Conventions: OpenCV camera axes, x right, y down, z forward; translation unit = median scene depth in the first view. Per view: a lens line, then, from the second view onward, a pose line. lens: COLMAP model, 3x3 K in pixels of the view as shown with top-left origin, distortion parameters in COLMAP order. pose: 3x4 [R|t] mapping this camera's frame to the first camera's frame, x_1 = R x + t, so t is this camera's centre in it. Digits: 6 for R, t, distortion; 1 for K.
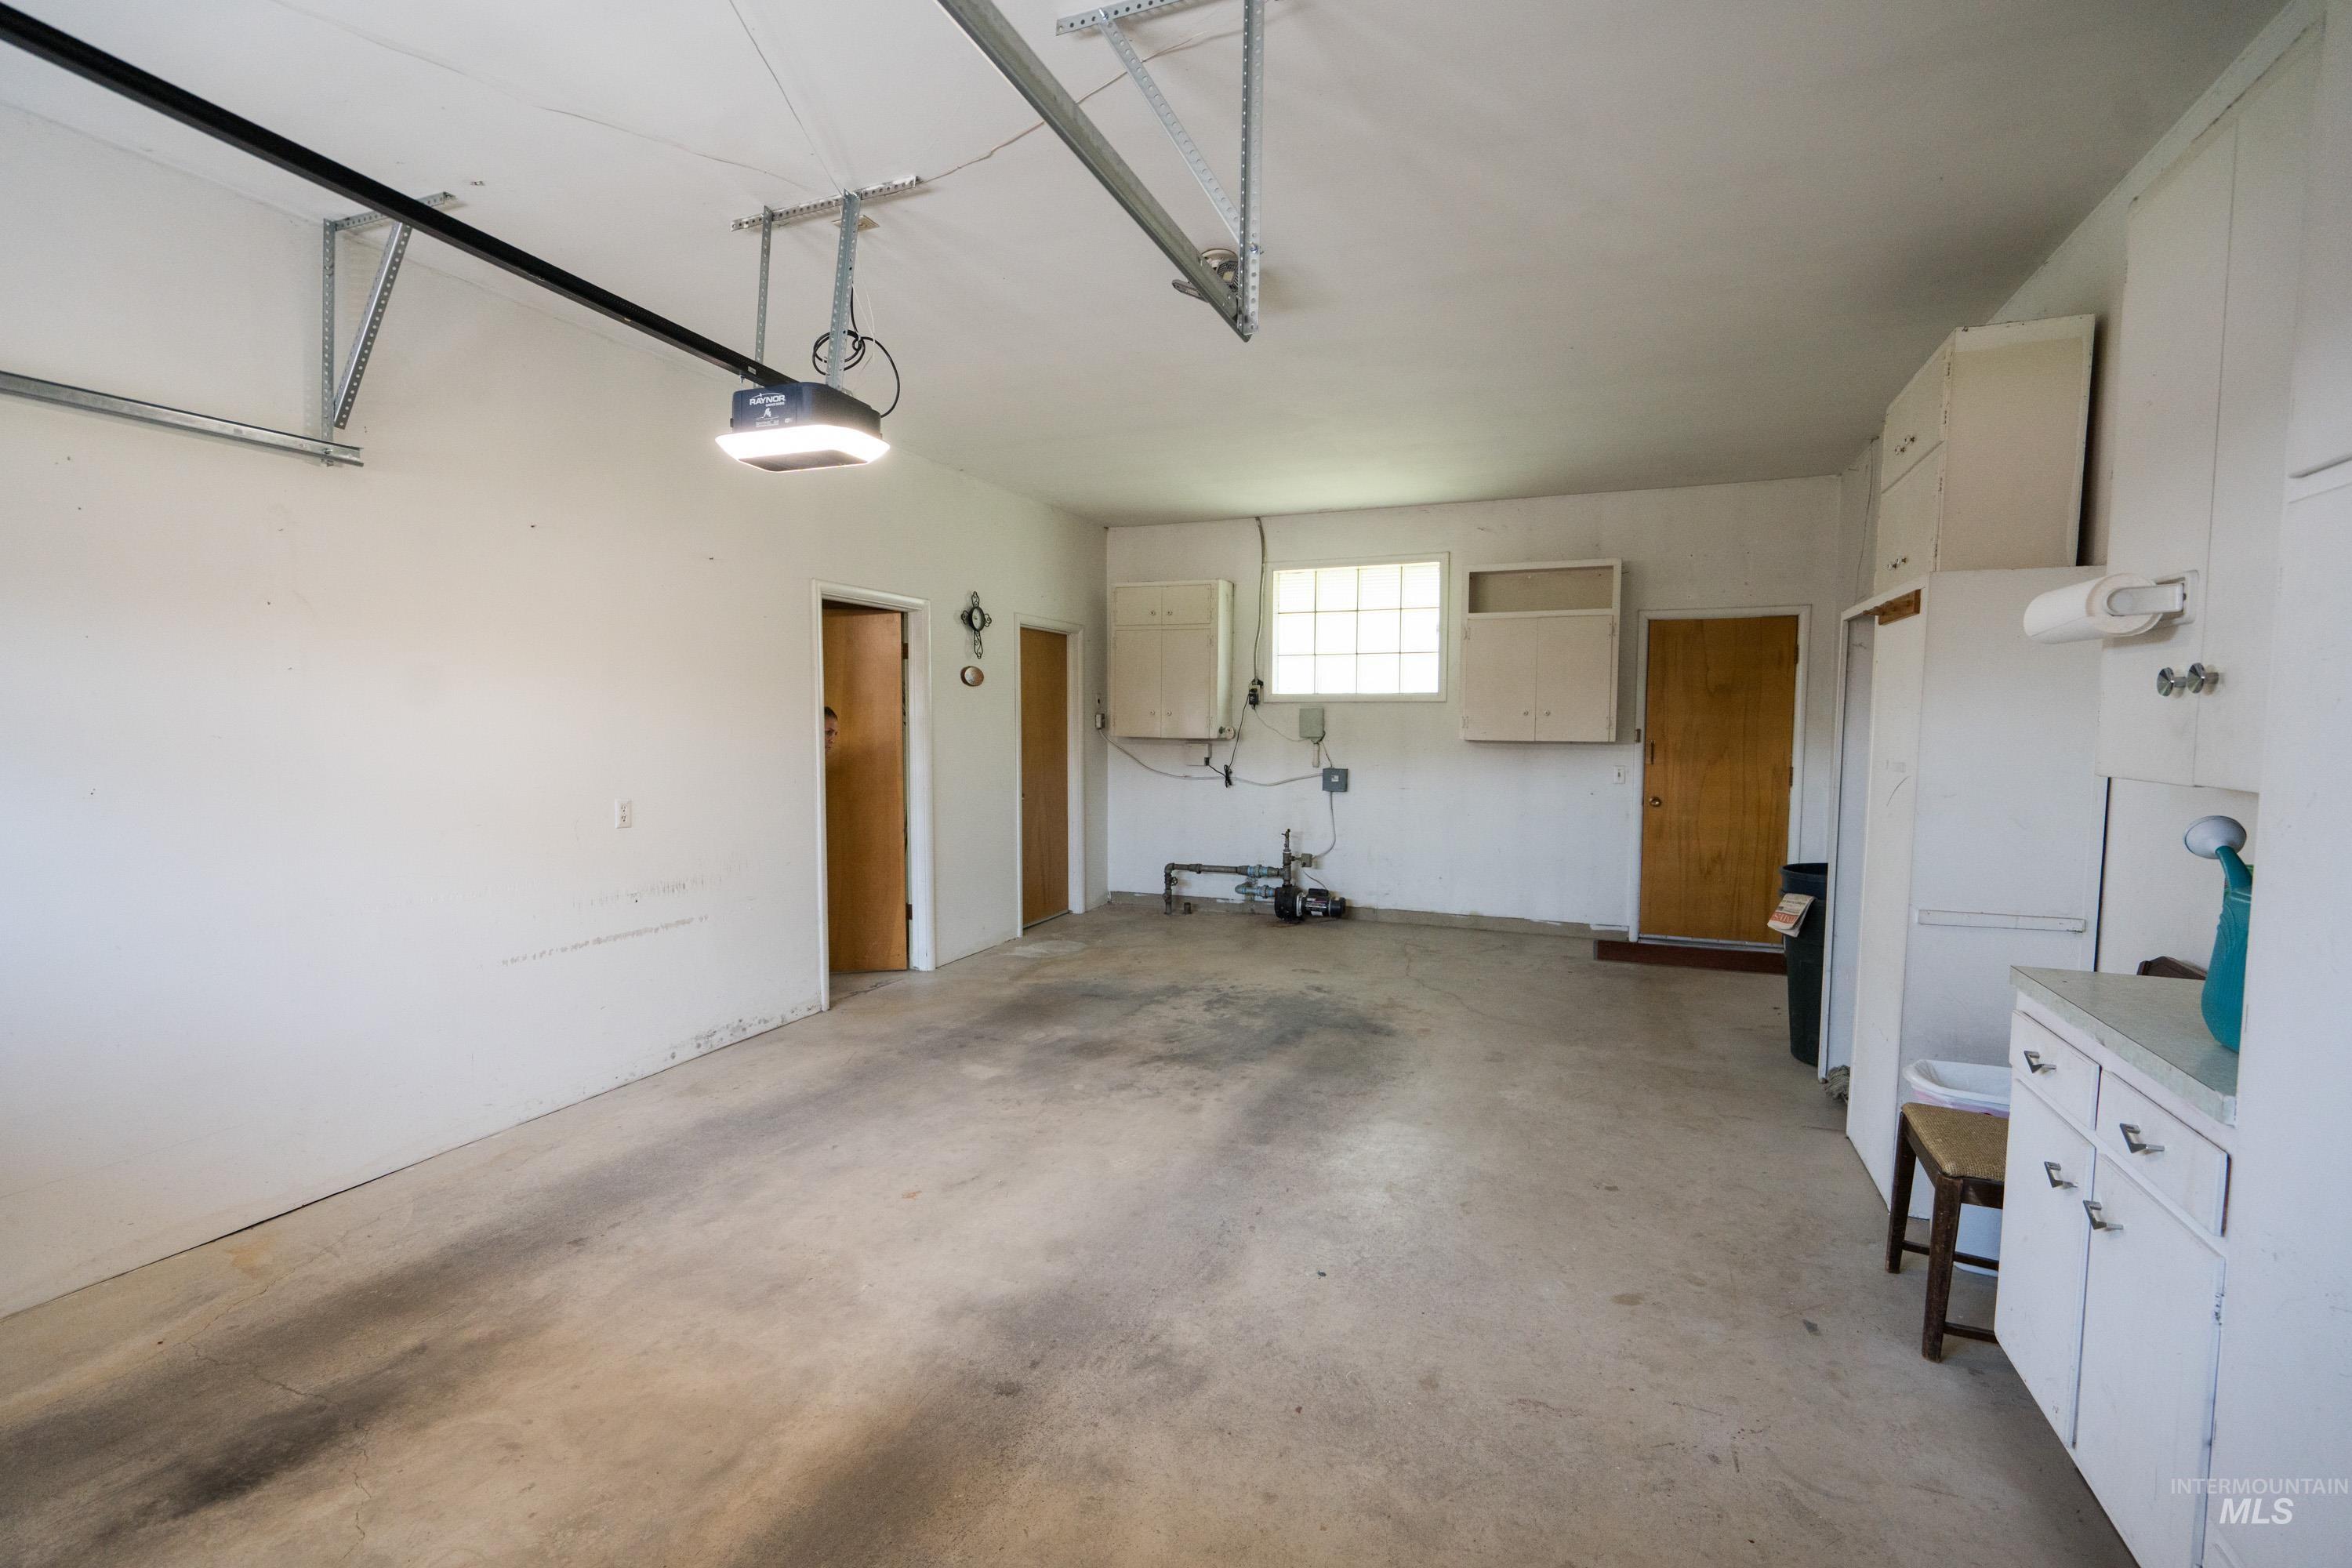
lens RADIAL K [[1054.8, 0, 1177.6], [0, 1054.8, 789.0], [0, 0, 1]] dist [-0.002607, 0.000720]
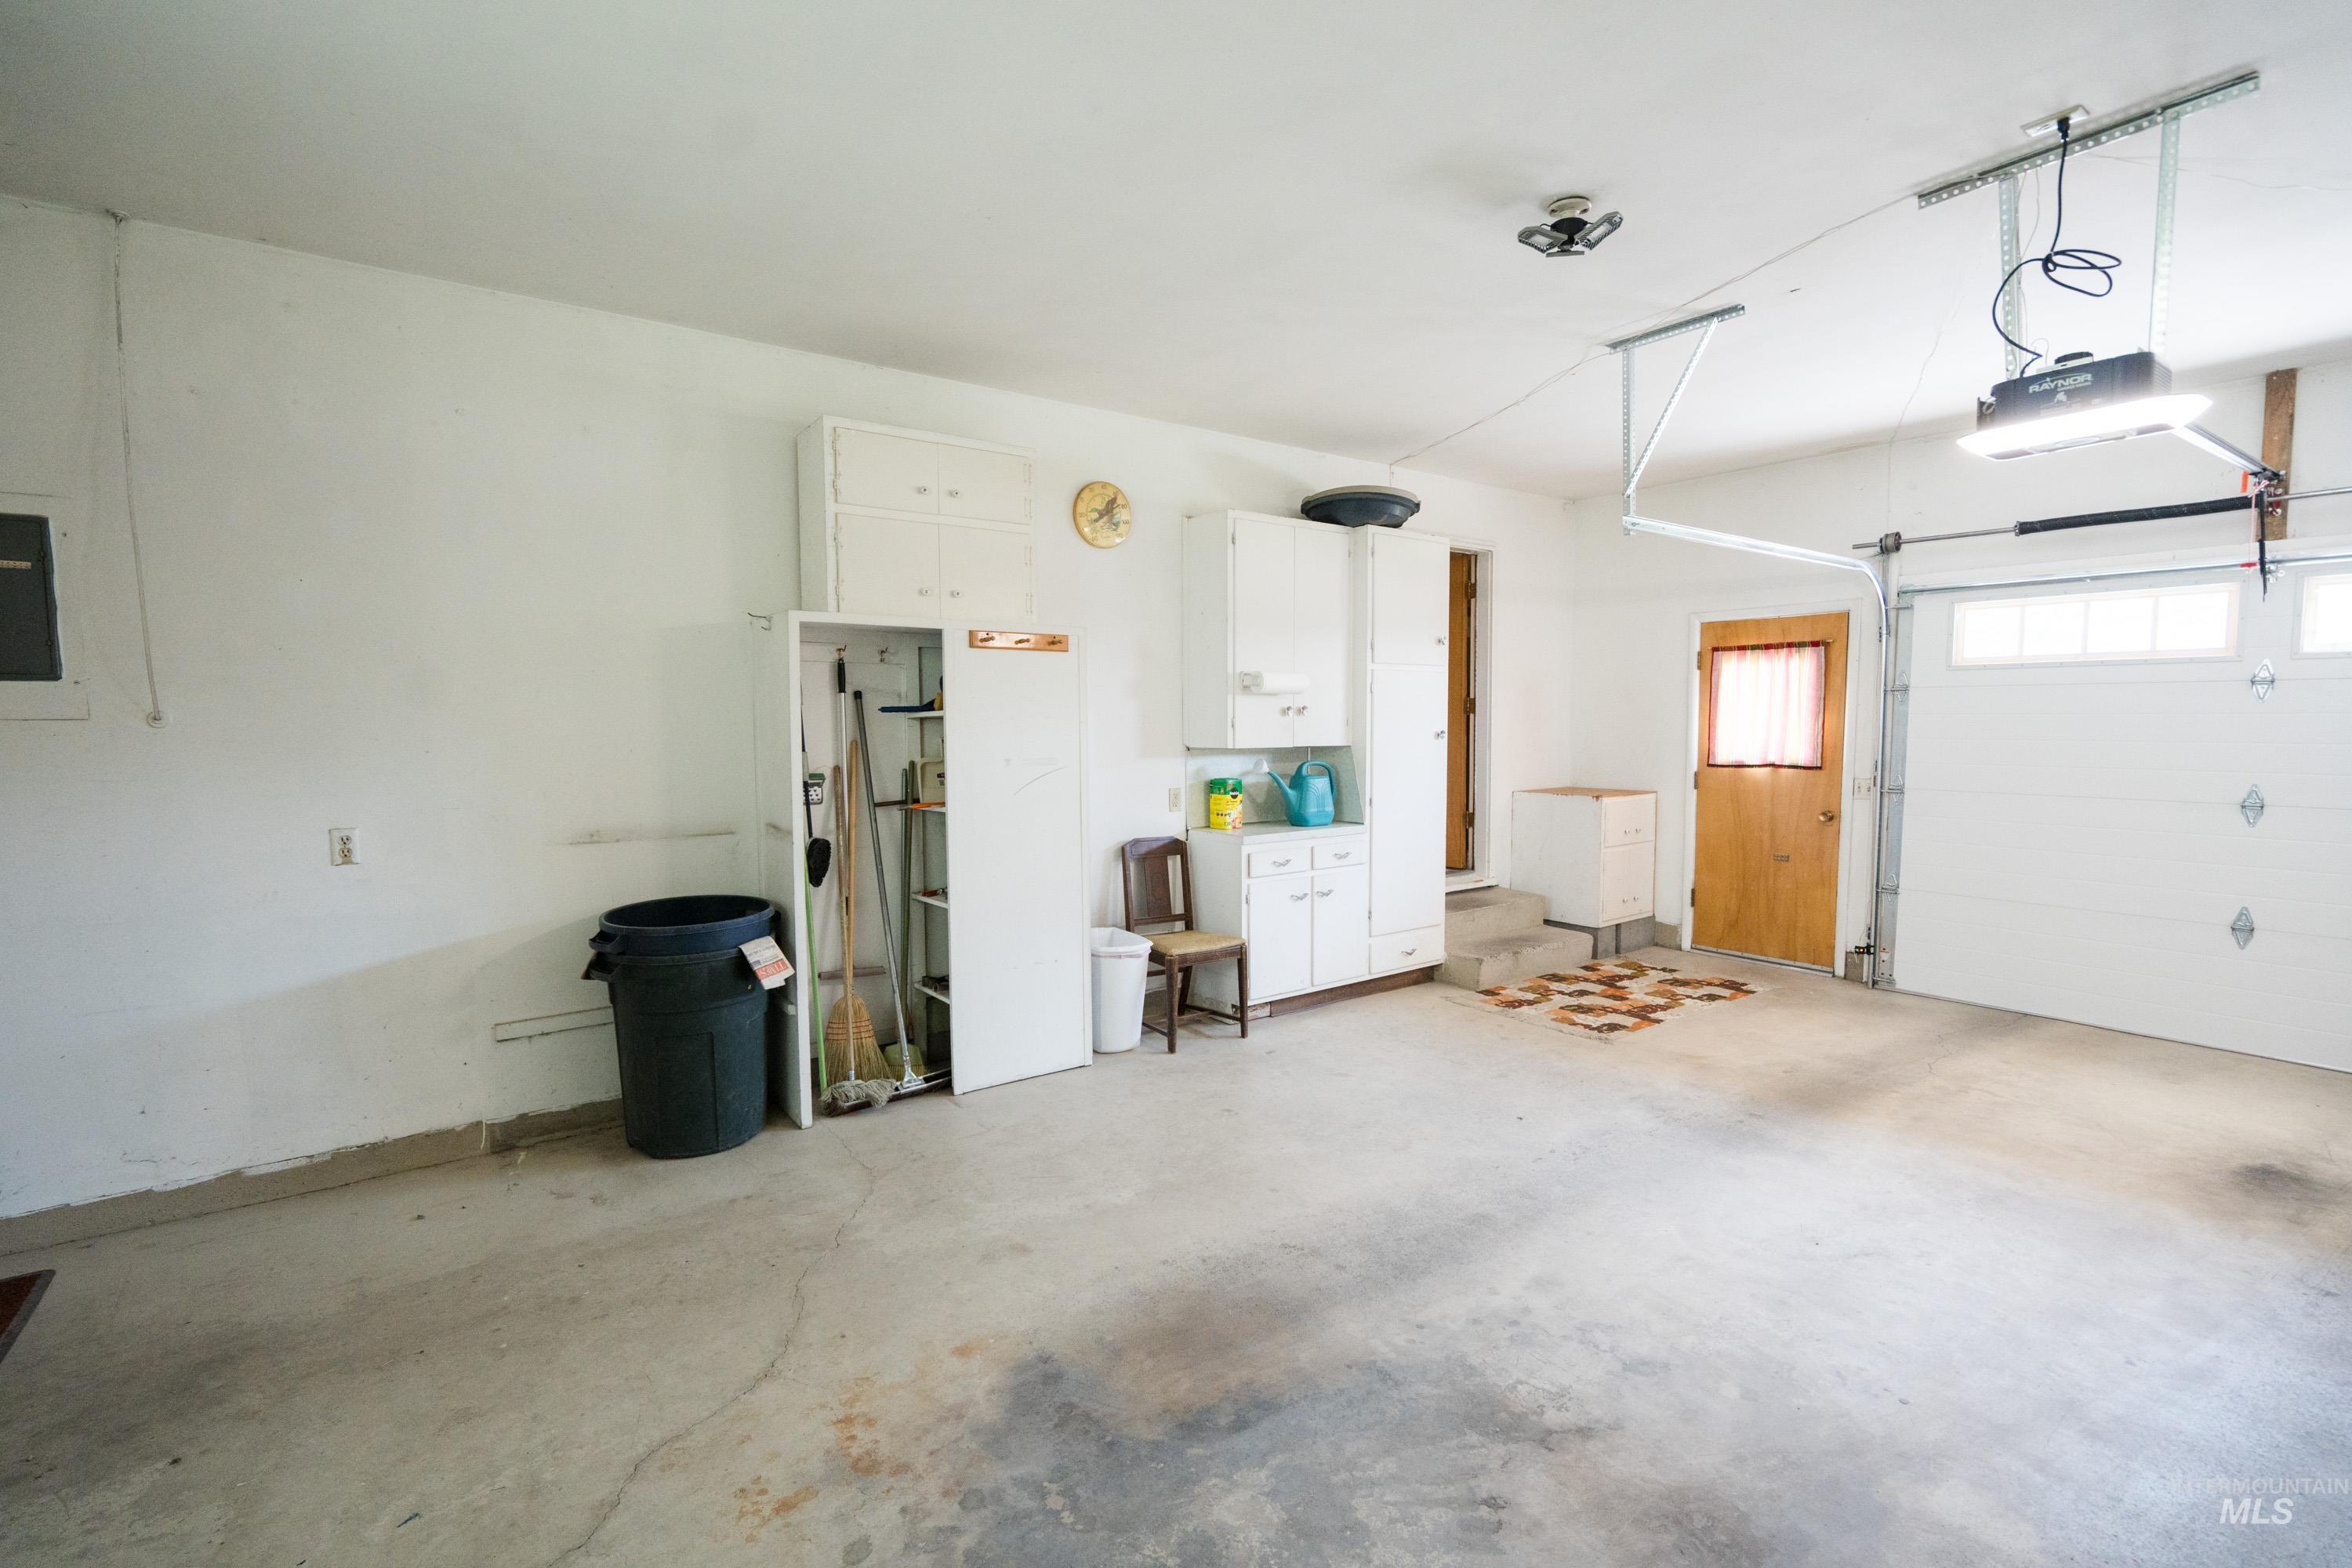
lens RADIAL K [[1054.8, 0, 1168.9], [0, 1054.8, 786.9], [0, 0, 1]] dist [-0.002607, 0.000720]
pose [[-0.854827, -0.026424, 0.518240, -0.123539], [0.040923, 0.992159, 0.118089, -0.113093], [-0.517297, 0.122153, -0.847044, 1.624240]]
